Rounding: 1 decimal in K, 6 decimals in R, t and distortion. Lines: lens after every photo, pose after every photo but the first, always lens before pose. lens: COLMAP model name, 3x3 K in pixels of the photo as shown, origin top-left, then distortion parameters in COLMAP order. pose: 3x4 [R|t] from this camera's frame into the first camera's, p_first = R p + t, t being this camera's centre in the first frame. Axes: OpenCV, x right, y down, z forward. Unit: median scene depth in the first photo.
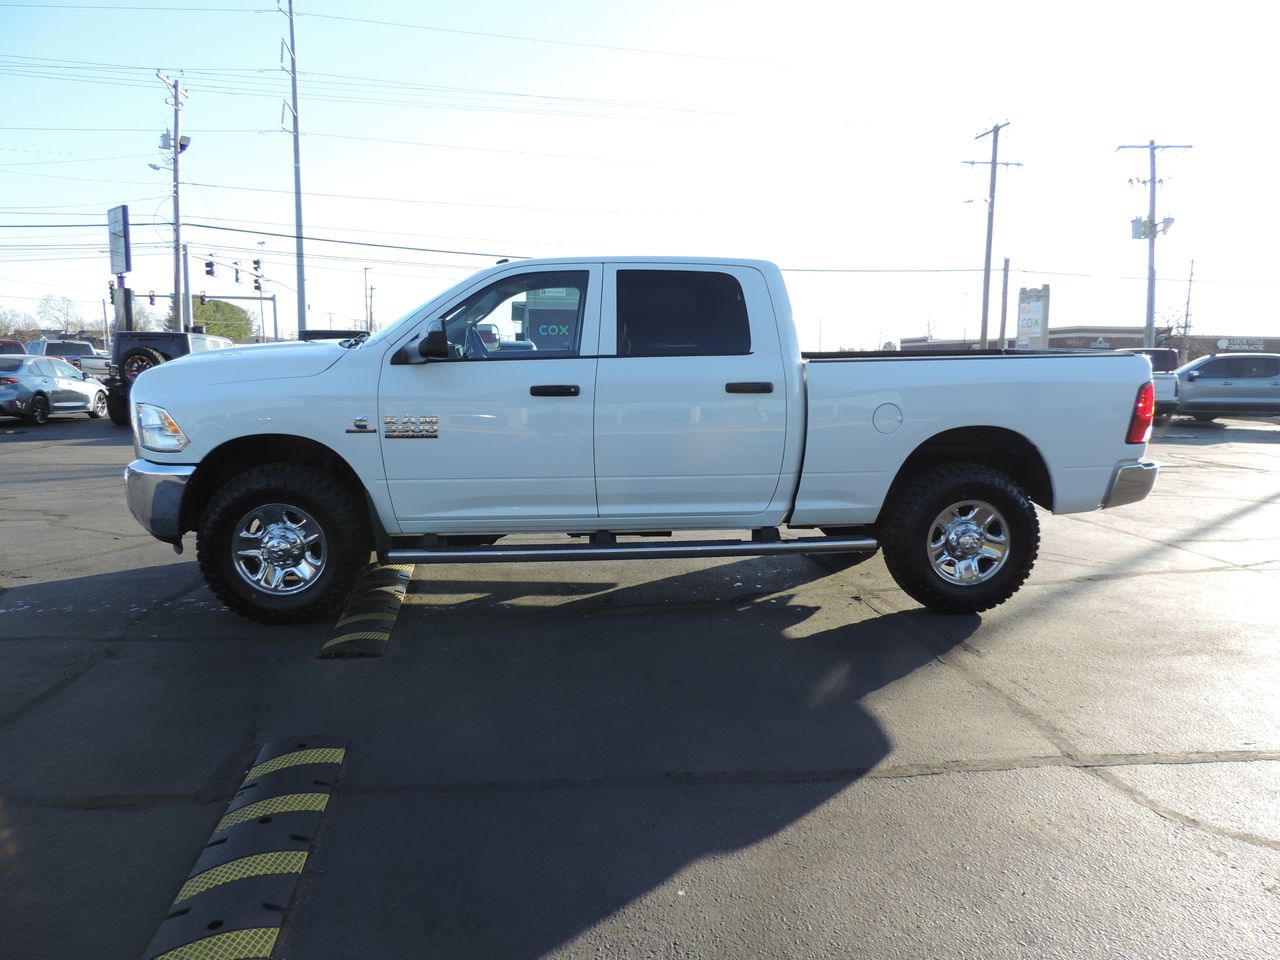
lens RADIAL K [[907.5, 0, 633.4], [0, 907.5, 486.0], [0, 0, 1]] dist [-0.014741, 0.001478]
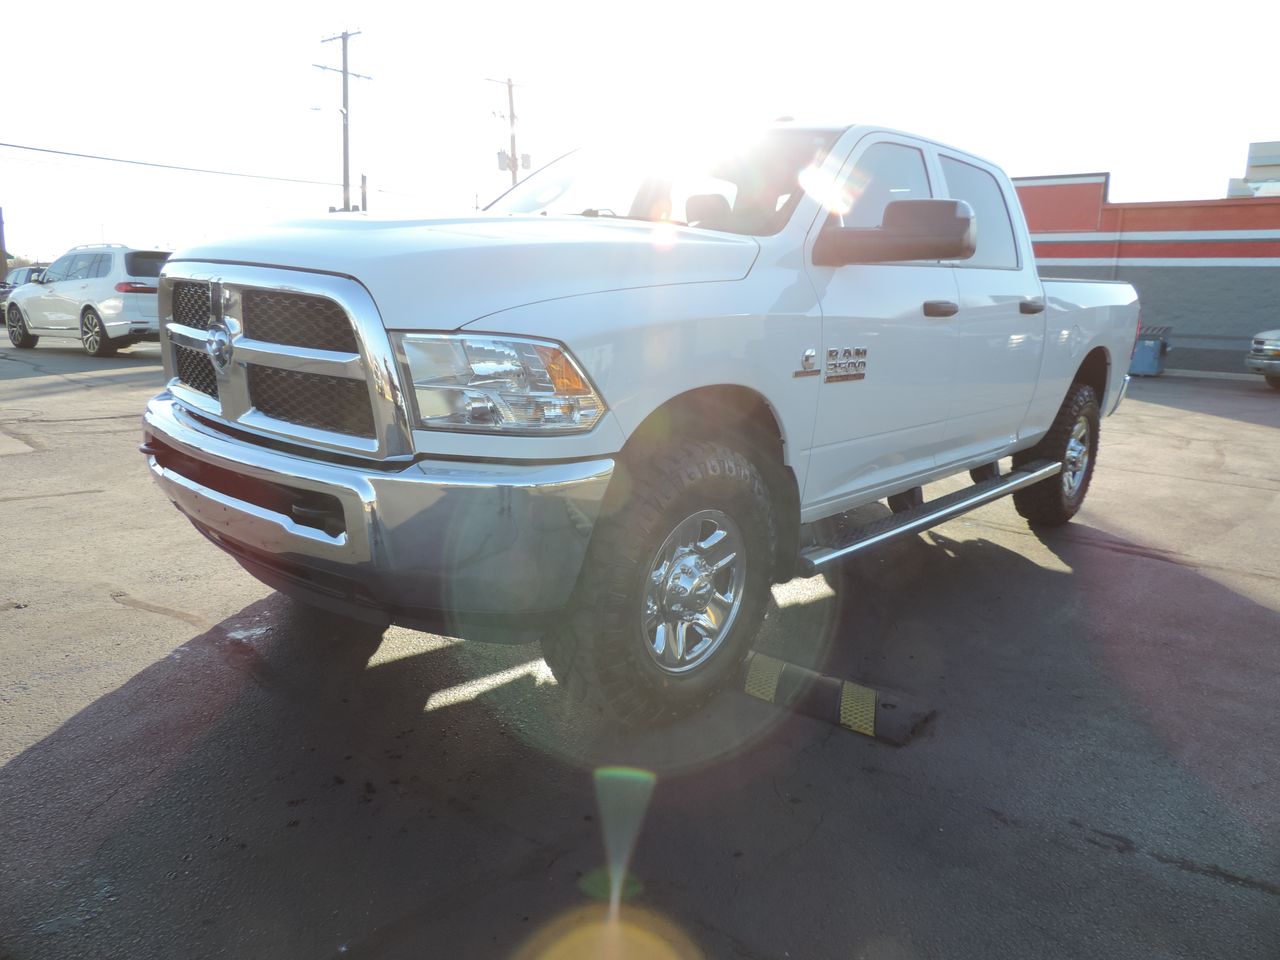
lens RADIAL K [[907.5, 0, 633.4], [0, 907.5, 486.0], [0, 0, 1]] dist [-0.014741, 0.001478]
pose [[0.710397, -0.124417, 0.692717, -0.130467], [0.064703, 0.991628, 0.111749, -0.009769], [-0.700821, -0.034566, 0.712499, 0.104339]]
